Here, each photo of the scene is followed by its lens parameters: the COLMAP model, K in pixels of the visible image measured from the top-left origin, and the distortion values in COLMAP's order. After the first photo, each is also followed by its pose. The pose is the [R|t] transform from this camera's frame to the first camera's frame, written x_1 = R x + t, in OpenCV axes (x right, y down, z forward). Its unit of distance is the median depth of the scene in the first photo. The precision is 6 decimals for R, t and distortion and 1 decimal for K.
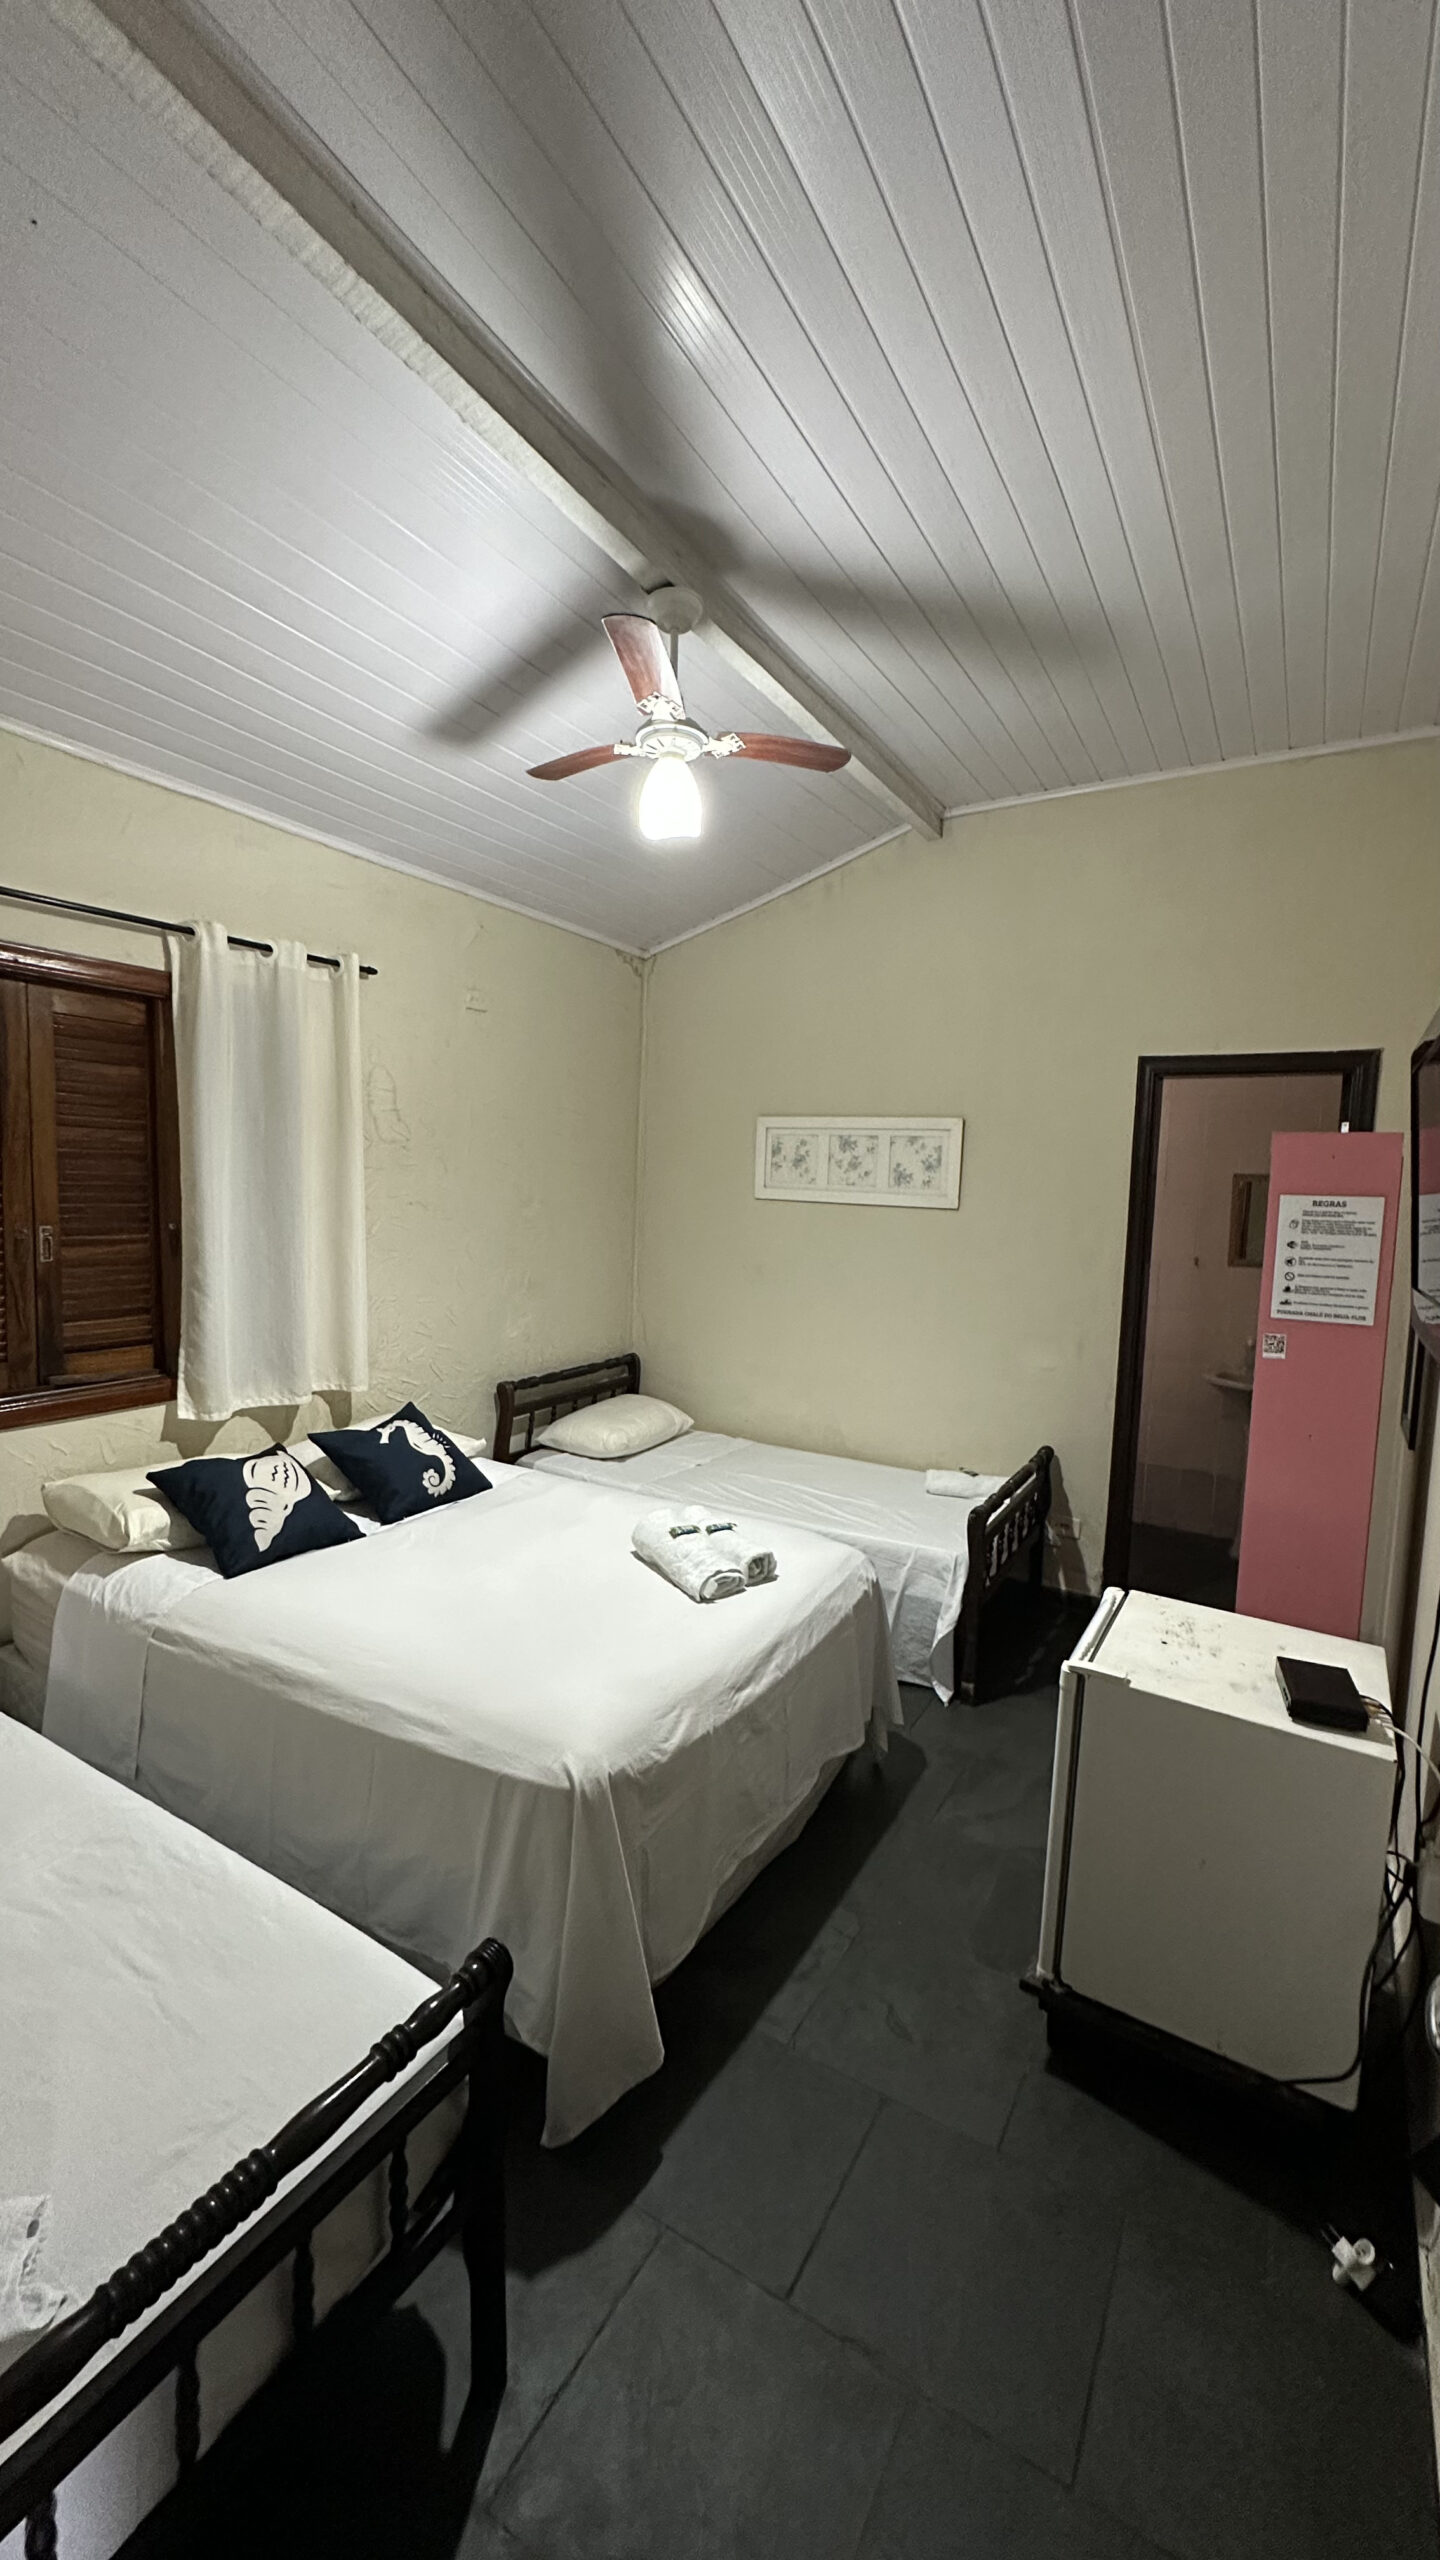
lens RADIAL K [[996.0, 0, 720.0], [0, 996.0, 1280.0], [0, 0, 1]] dist [-0.000819, -0.000064]
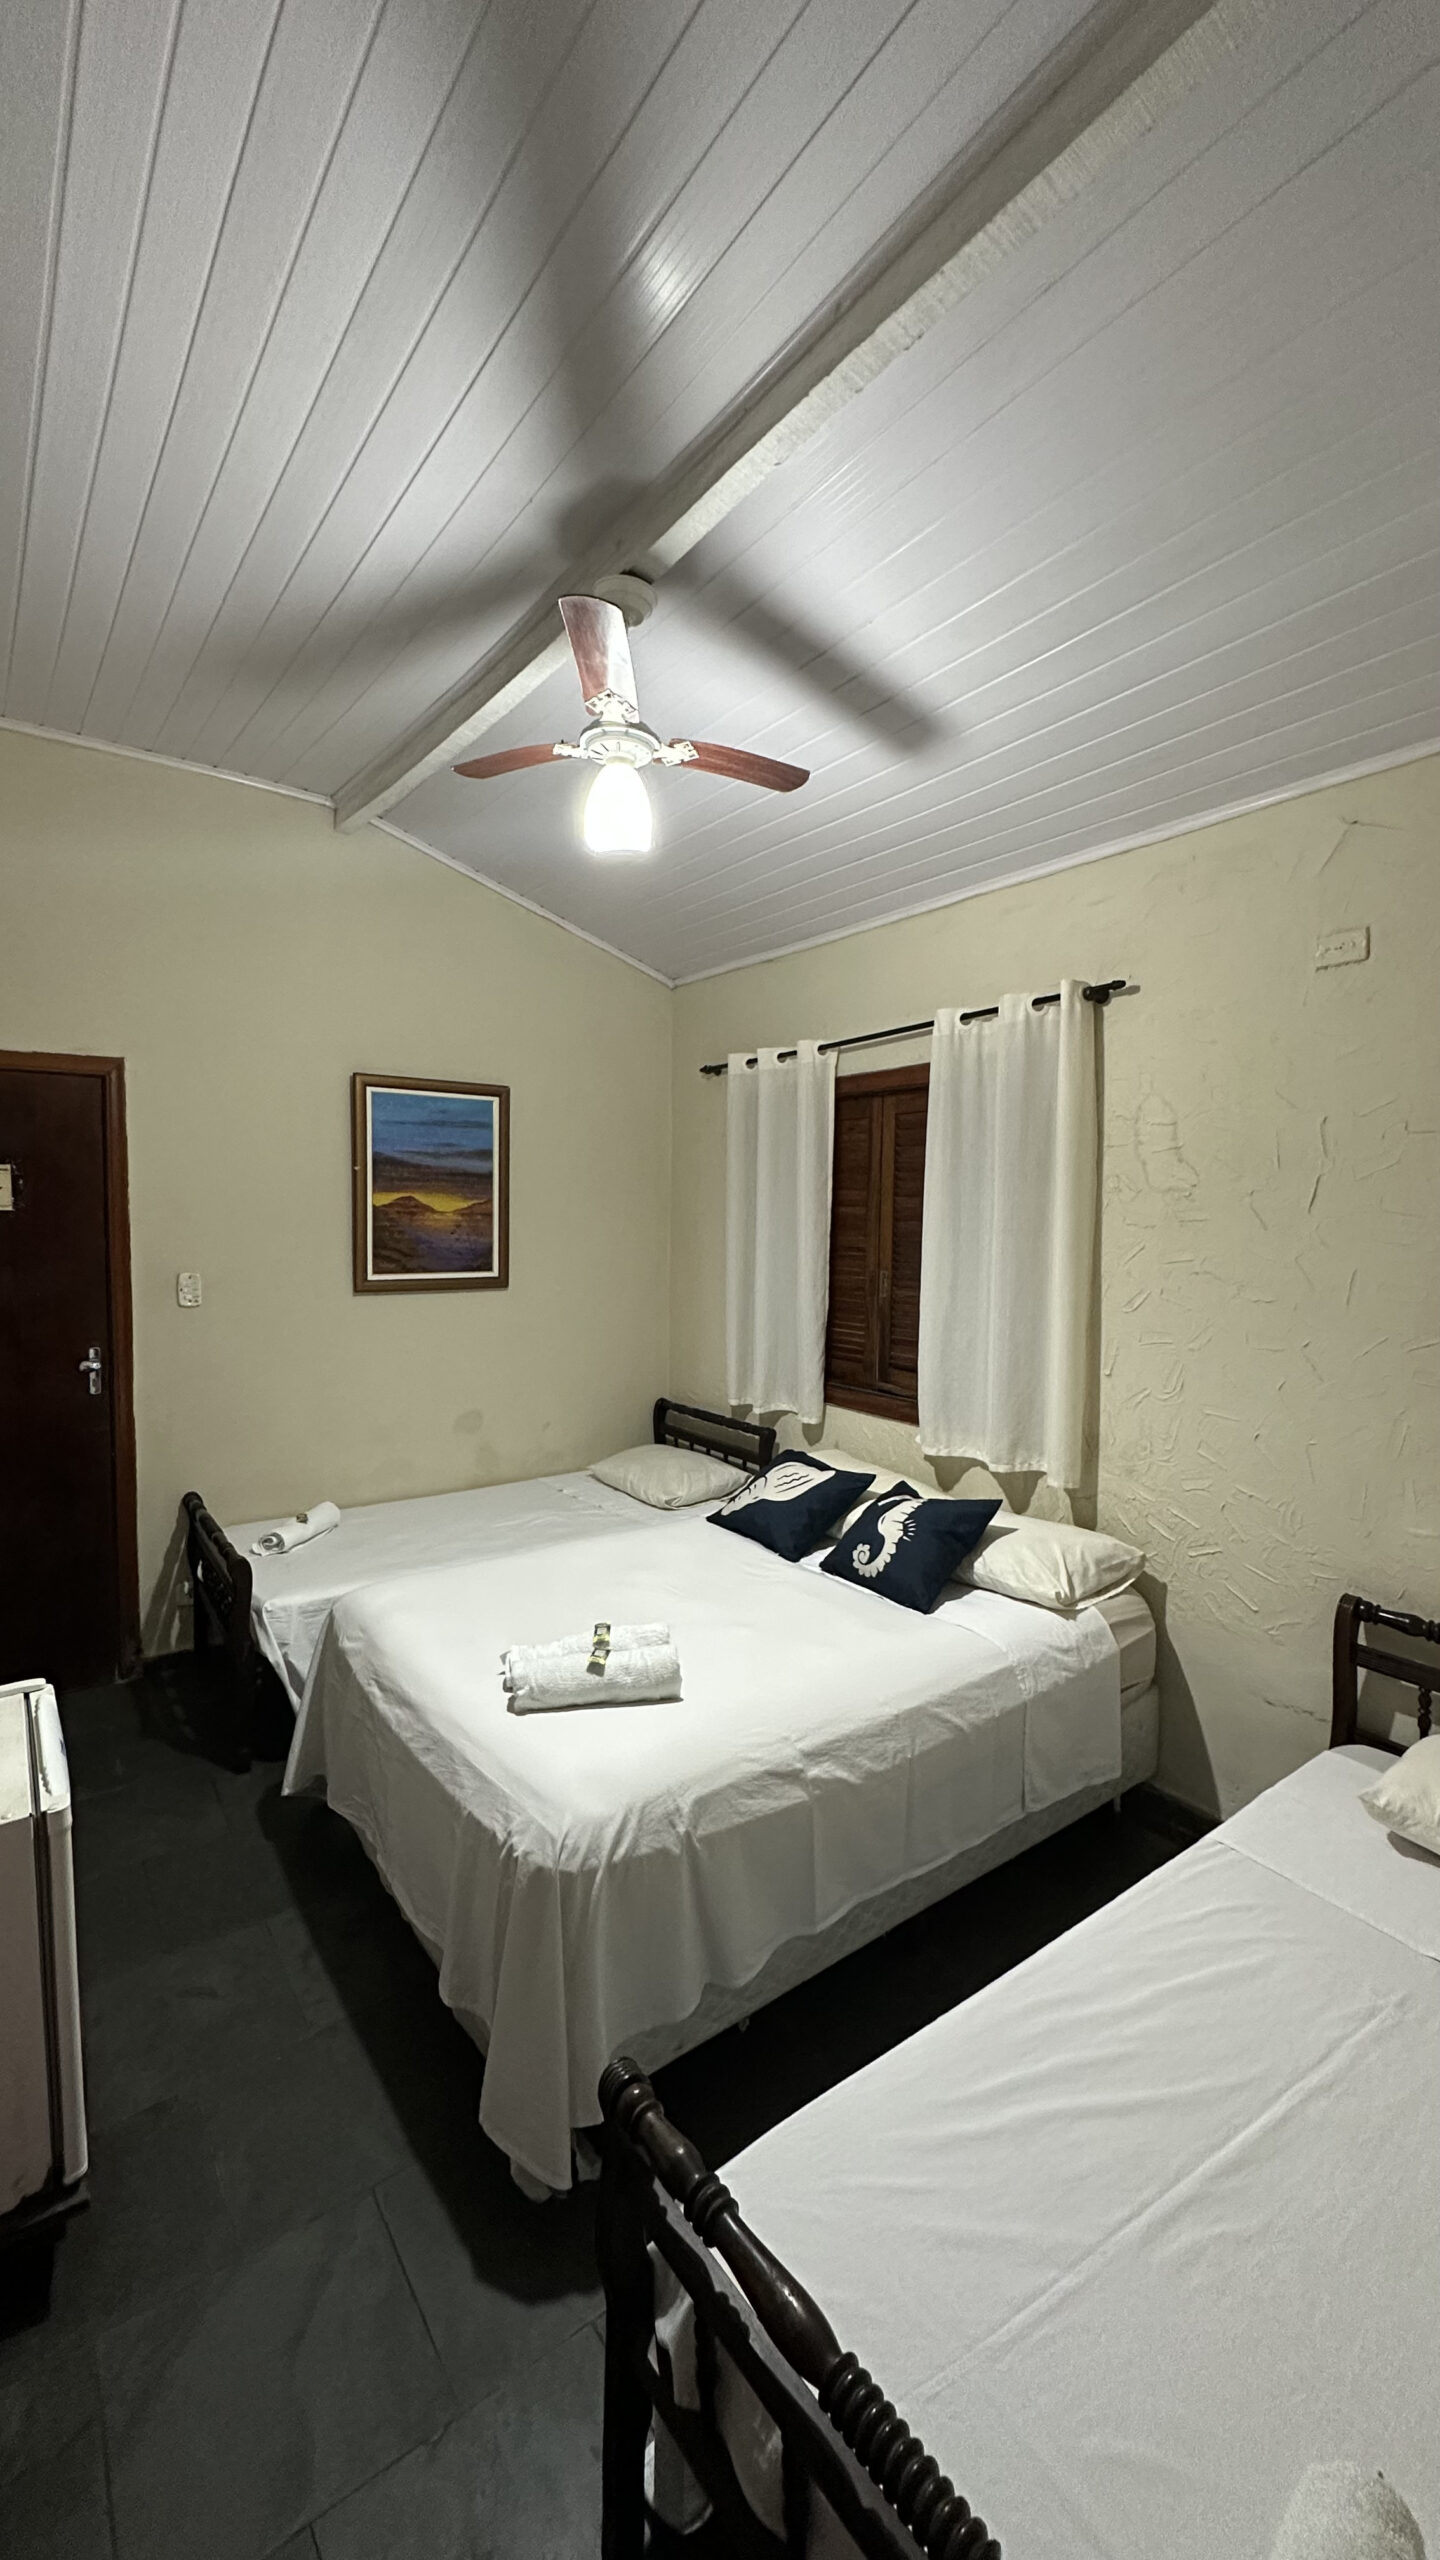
lens RADIAL K [[1017.0, 0, 720.0], [0, 1017.0, 1280.0], [0, 0, 1]] dist [0.001601, 0.000084]
pose [[-0.383229, 0.027171, -0.923254, 0.668732], [-0.114461, 0.990466, 0.076660, -0.118115], [0.916534, 0.135054, -0.376465, 1.271303]]
